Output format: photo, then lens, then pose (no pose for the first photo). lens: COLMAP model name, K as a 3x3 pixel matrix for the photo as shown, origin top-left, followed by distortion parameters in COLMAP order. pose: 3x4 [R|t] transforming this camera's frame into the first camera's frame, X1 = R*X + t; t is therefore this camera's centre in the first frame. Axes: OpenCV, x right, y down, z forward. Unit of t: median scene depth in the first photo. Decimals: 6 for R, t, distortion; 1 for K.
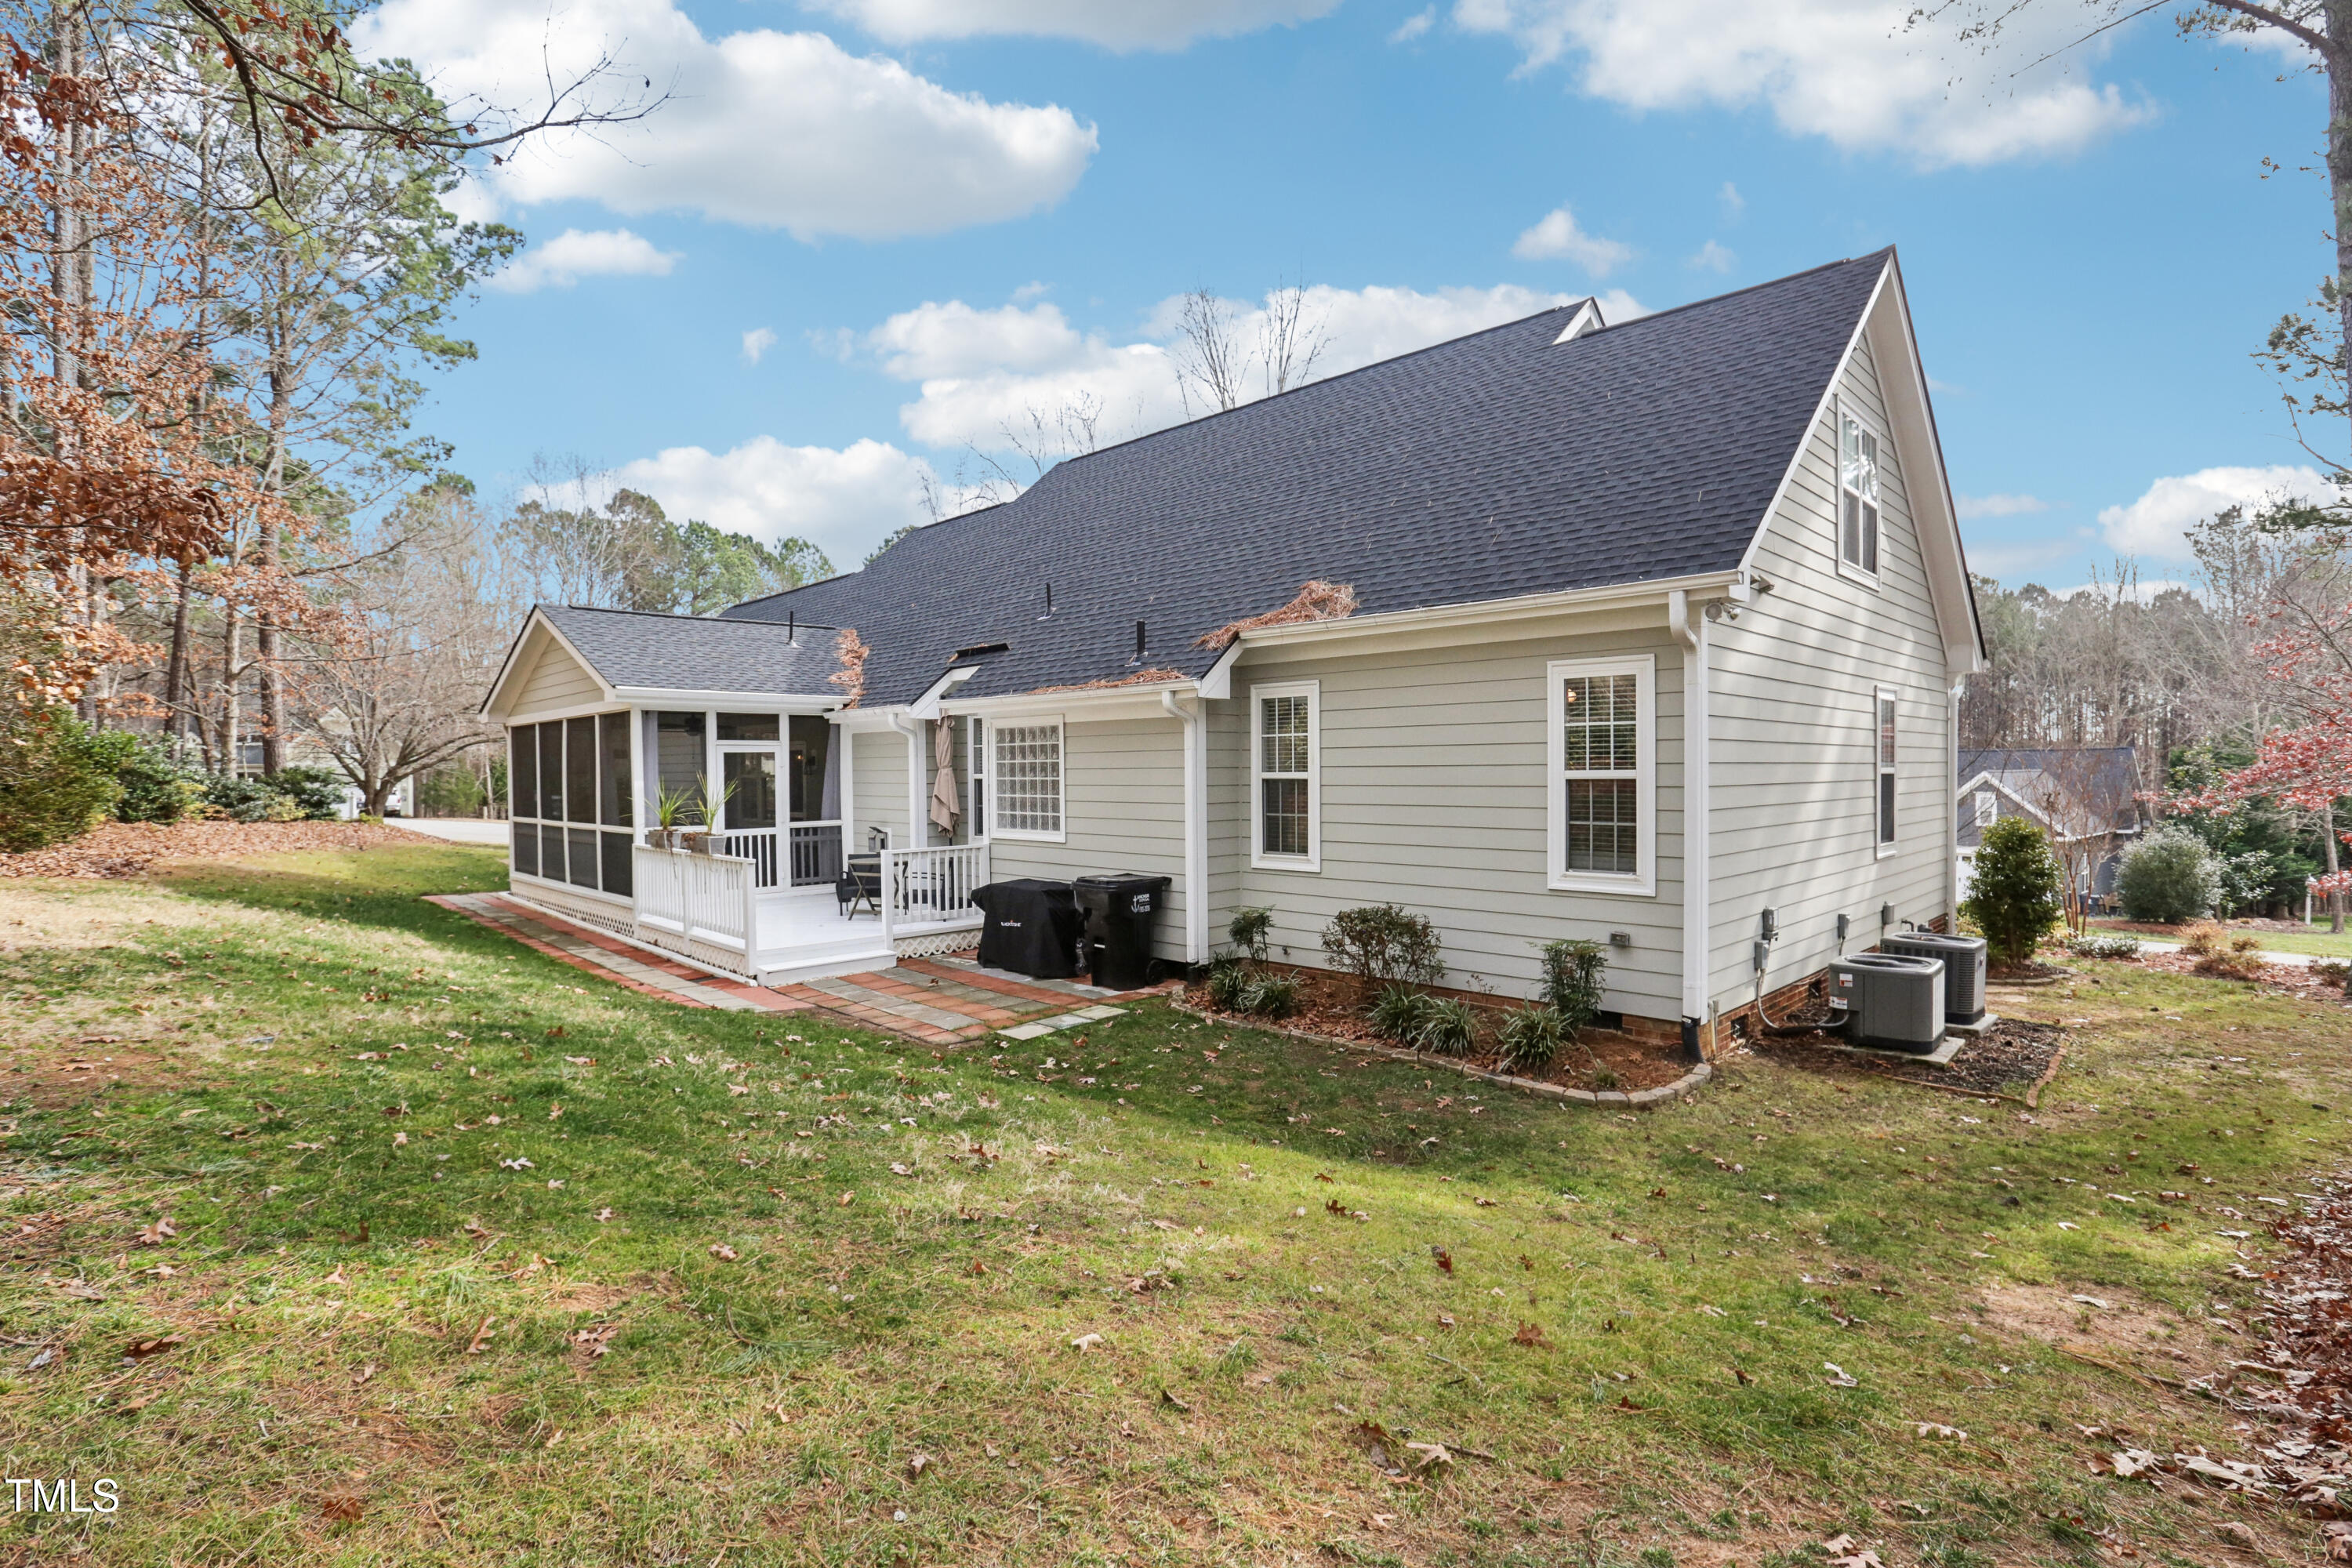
lens RADIAL K [[1133.5, 0, 1192.0], [0, 1133.5, 787.8], [0, 0, 1]] dist [-0.059920, 0.014730]
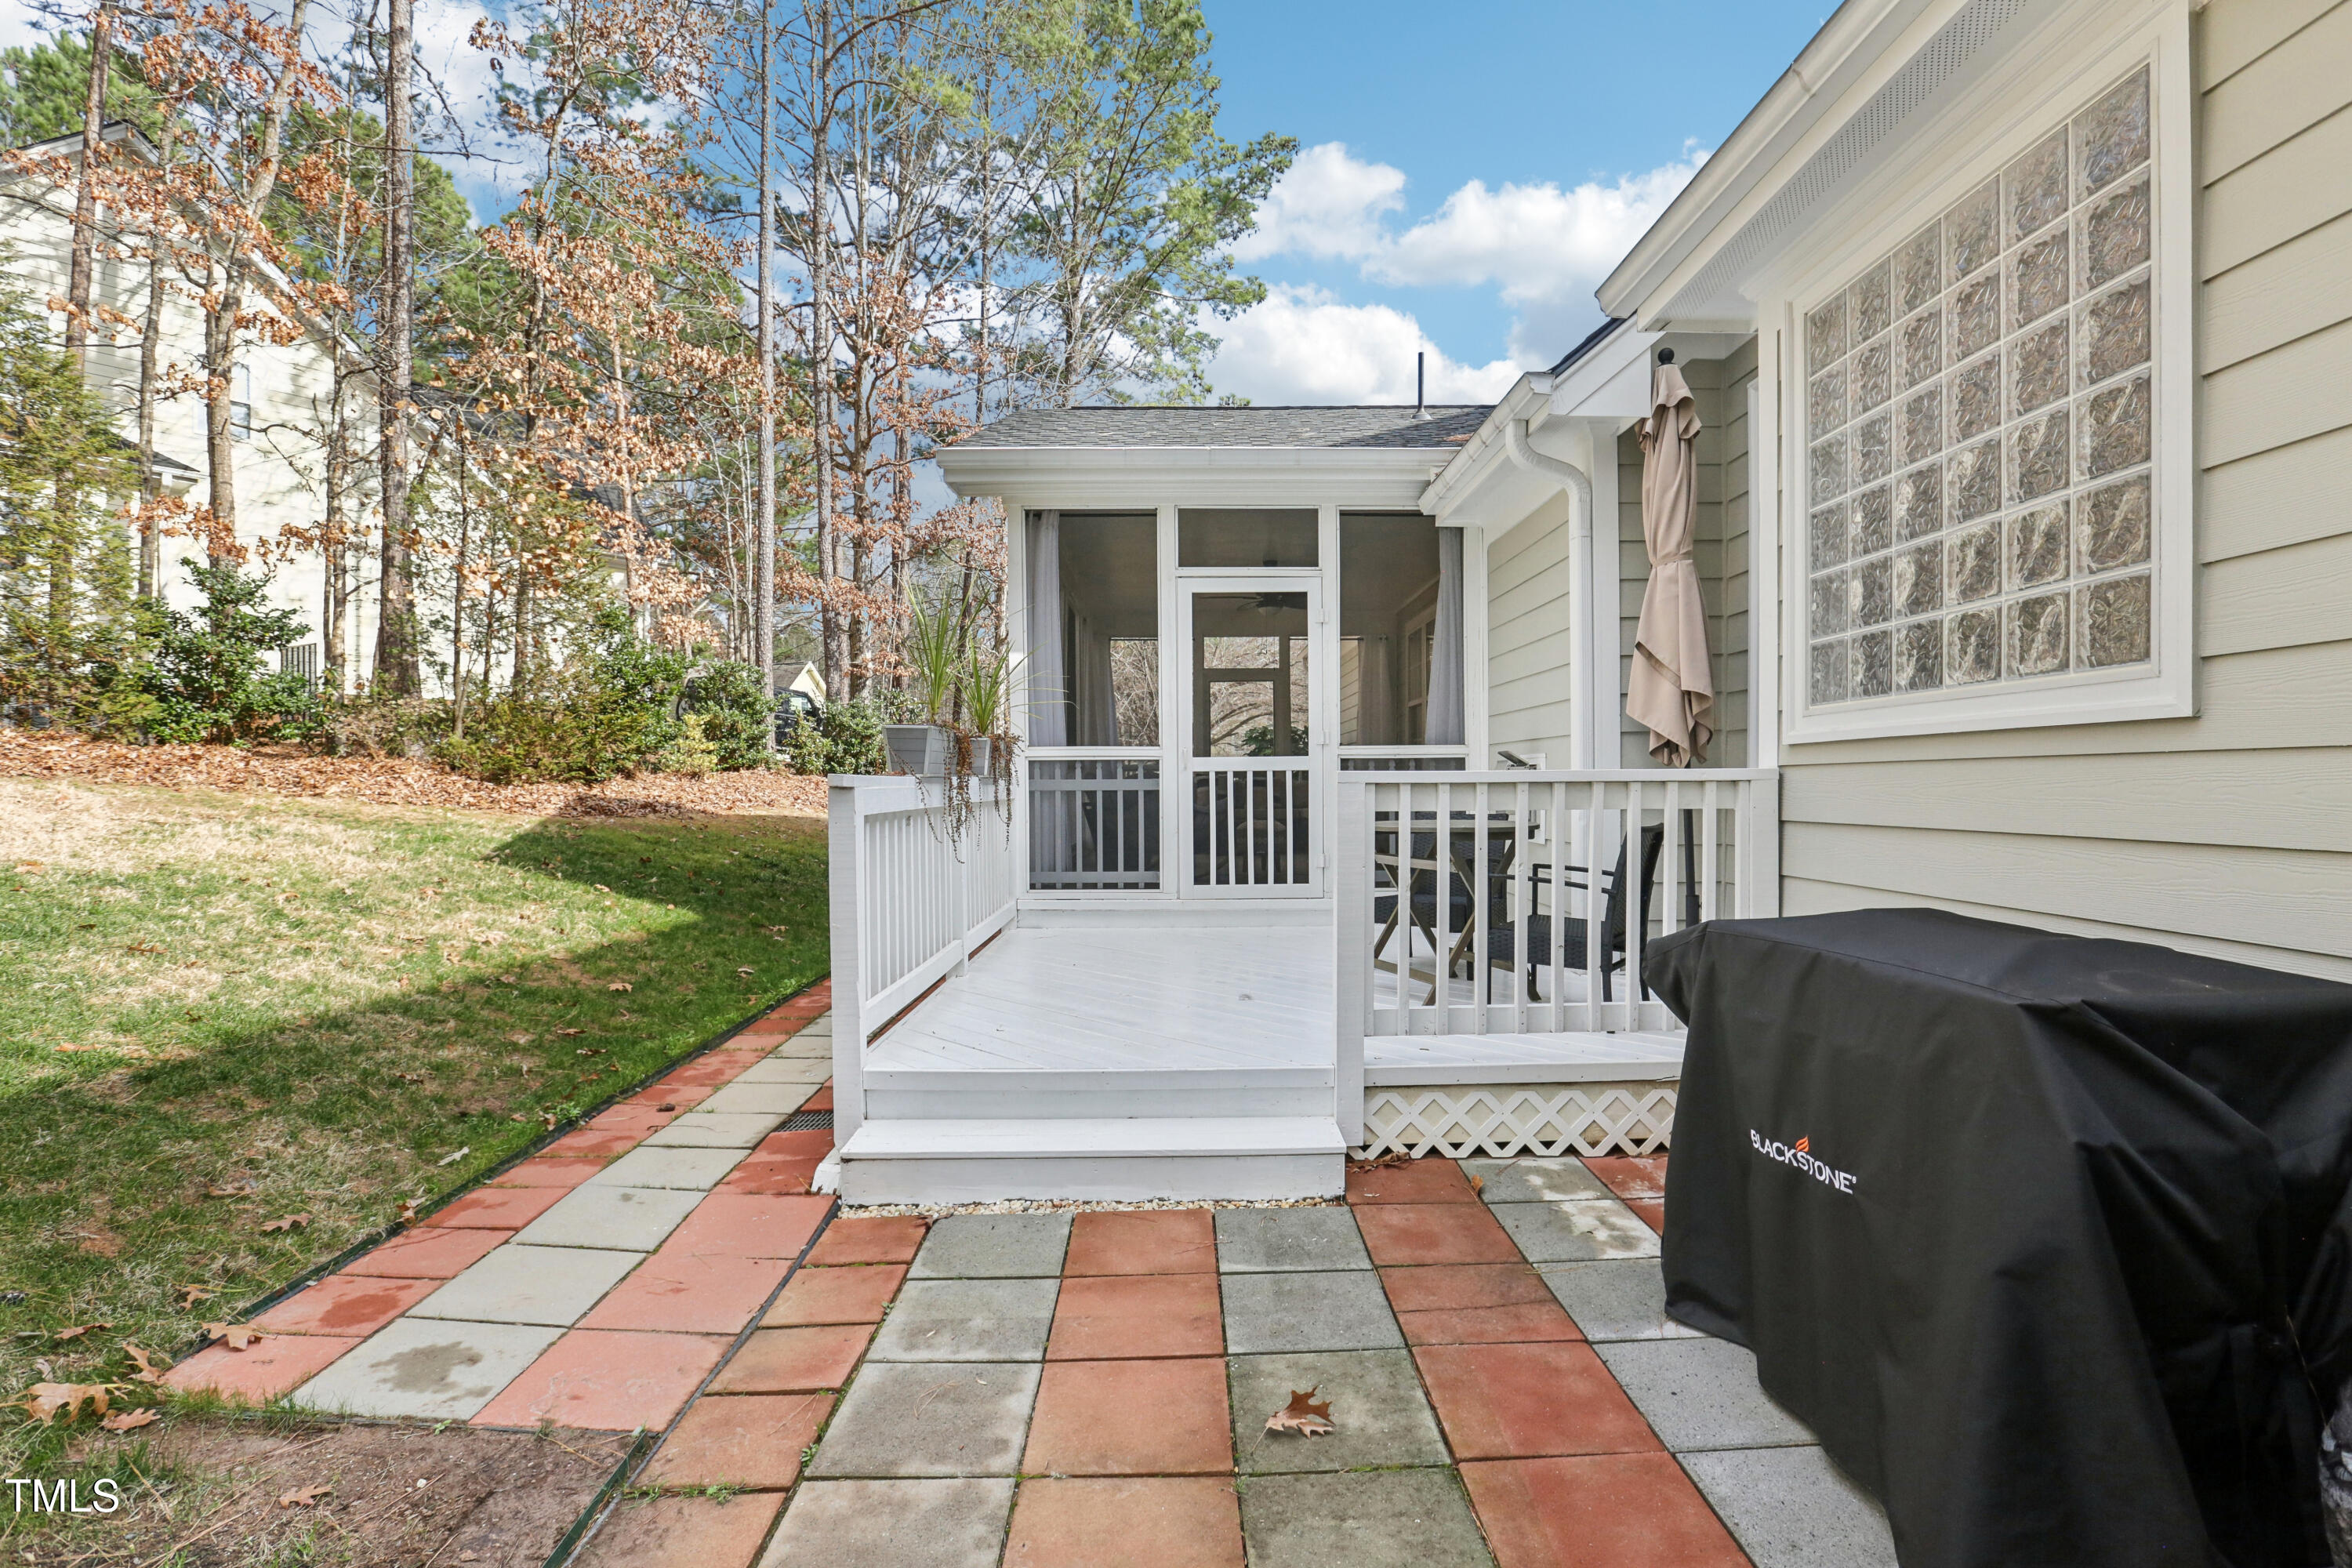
lens RADIAL K [[1133.5, 0, 1166.7], [0, 1133.5, 798.4], [0, 0, 1]] dist [-0.059920, 0.014730]
pose [[0.709233, 0.015486, -0.704804, -0.089425], [-0.015796, 0.999857, 0.006073, 0.052144], [0.704797, 0.006826, 0.709376, 0.654463]]
